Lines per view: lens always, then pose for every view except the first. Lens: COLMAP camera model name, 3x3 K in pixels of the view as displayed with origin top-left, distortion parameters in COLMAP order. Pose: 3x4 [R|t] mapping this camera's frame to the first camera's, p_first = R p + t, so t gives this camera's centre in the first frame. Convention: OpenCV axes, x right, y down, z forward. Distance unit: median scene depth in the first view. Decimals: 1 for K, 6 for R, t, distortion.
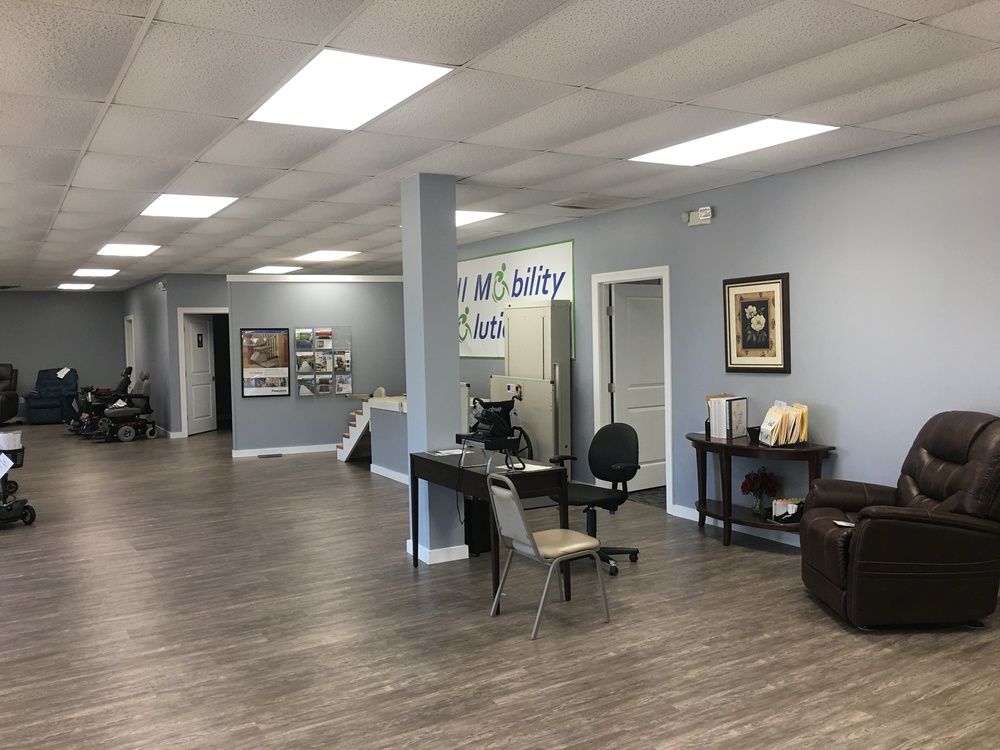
lens RADIAL K [[850.8, 0, 495.9], [0, 850.8, 370.4], [0, 0, 1]] dist [0.080110, -0.110855]
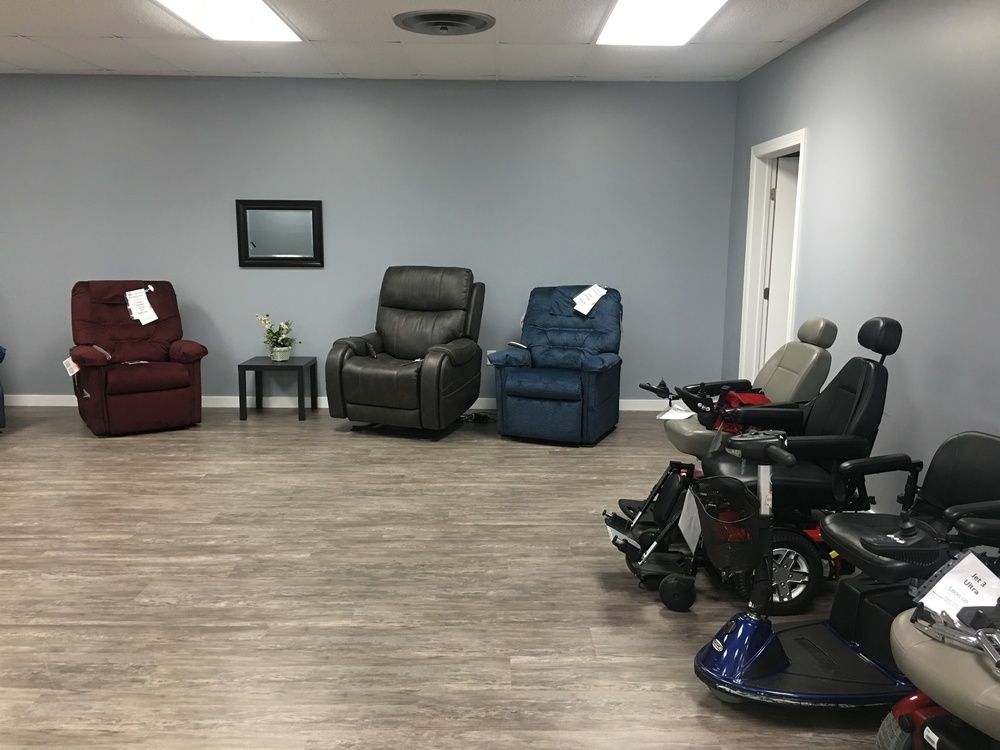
lens RADIAL K [[850.8, 0, 499.4], [0, 850.8, 371.2], [0, 0, 1]] dist [0.080110, -0.110855]
pose [[0.864884, 0.110405, -0.489680, -0.519814], [-0.049187, 0.989458, 0.136210, -0.021315], [0.499556, -0.093720, 0.861197, 0.976685]]
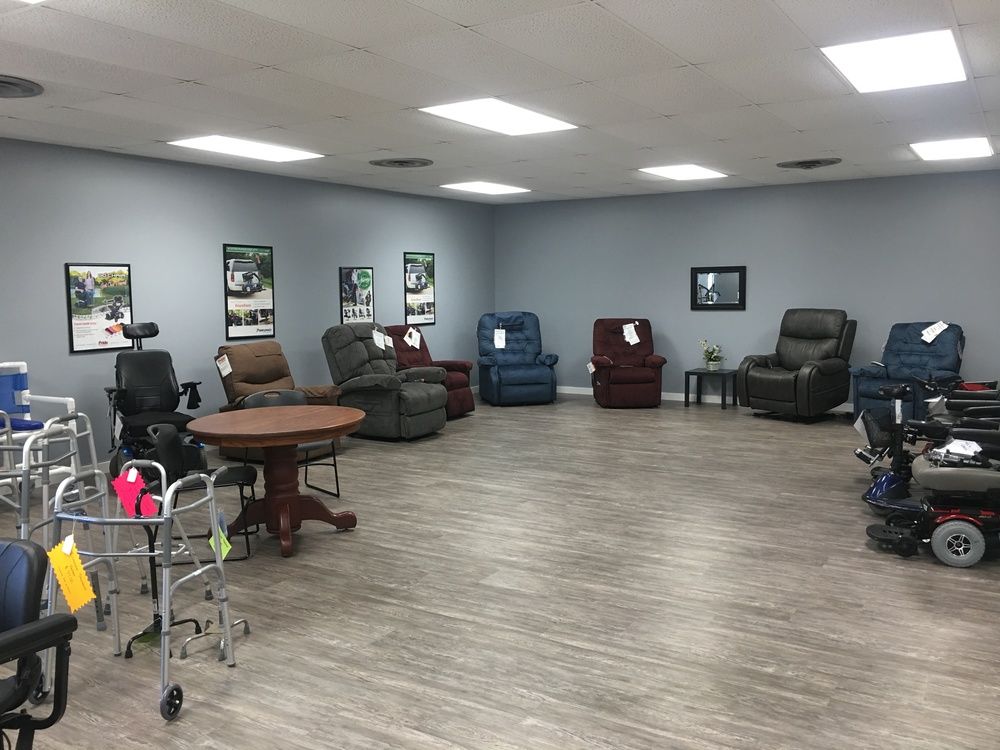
lens RADIAL K [[850.8, 0, 503.7], [0, 850.8, 371.3], [0, 0, 1]] dist [0.080110, -0.110855]
pose [[0.475923, 0.109380, -0.872659, -0.259537], [-0.036154, 0.993831, 0.104851, -0.026617], [0.878744, -0.018351, 0.476941, 0.786964]]
